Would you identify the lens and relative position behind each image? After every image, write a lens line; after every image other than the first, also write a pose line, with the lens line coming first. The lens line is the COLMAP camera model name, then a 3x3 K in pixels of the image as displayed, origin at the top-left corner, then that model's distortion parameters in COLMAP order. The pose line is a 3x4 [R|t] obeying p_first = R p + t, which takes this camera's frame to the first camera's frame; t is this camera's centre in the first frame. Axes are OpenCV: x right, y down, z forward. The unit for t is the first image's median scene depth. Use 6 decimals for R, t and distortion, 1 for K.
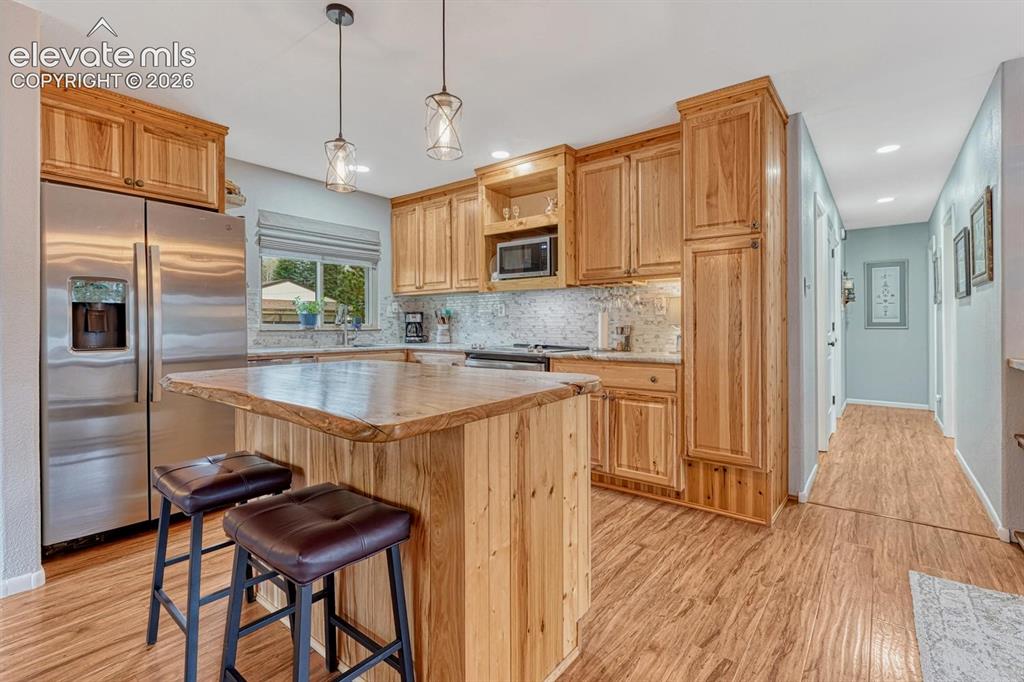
lens RADIAL K [[471.0, 0, 522.6], [0, 471.0, 326.4], [0, 0, 1]] dist [-0.000430, -0.000239]
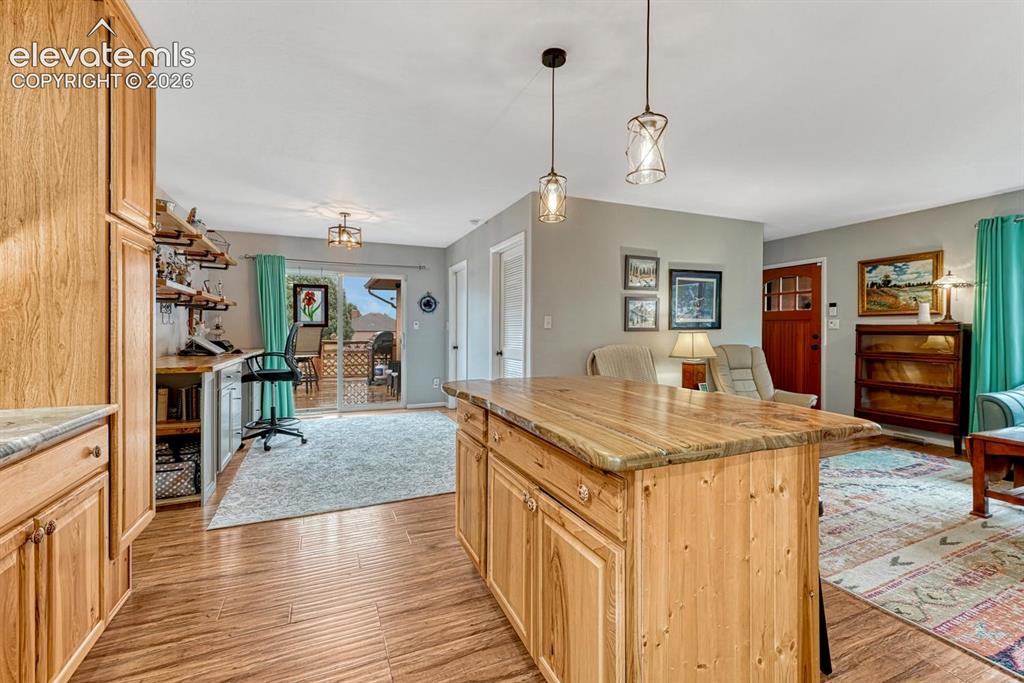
lens RADIAL K [[435.8, 0, 514.7], [0, 435.8, 332.5], [0, 0, 1]] dist [0.001690, 0.000543]
pose [[-0.877329, -0.002273, 0.479883, -0.302798], [-0.001741, 0.999997, 0.001554, -0.020814], [-0.479885, 0.000528, -0.877331, 0.970204]]
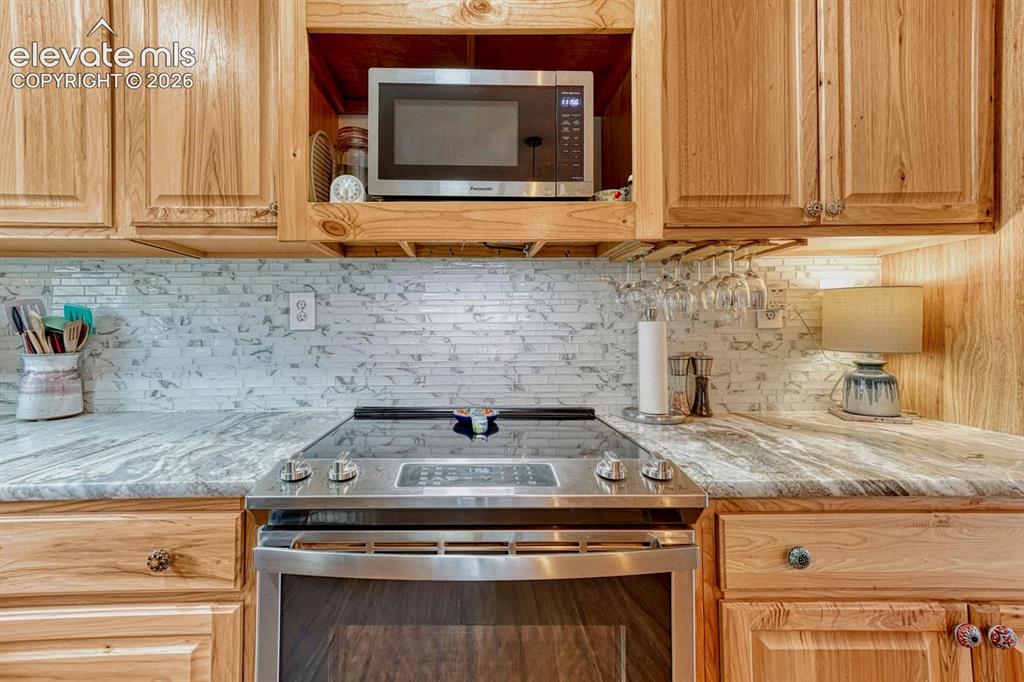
lens RADIAL K [[423.4, 0, 475.6], [0, 423.4, 323.3], [0, 0, 1]] dist [0.017948, 0.000748]
pose [[0.785148, 0.010146, 0.619225, -0.172286], [0.007280, 0.999645, -0.025610, -0.020568], [-0.619265, 0.024616, 0.784796, 0.837344]]
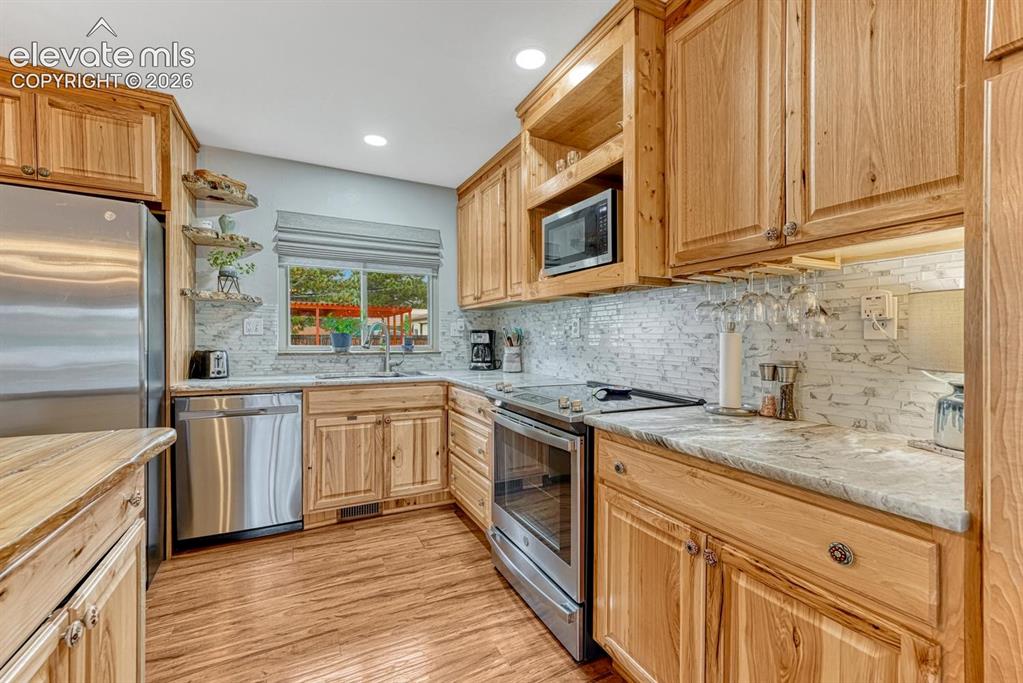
lens RADIAL K [[430.1, 0, 511.5], [0, 430.1, 341.5], [0, 0, 1]] dist [0.002756, 0.000621]
pose [[0.903426, 0.008796, -0.428655, 0.163230], [-0.007399, 0.999960, 0.004926, -0.021735], [0.428681, -0.001278, 0.903455, 0.523566]]
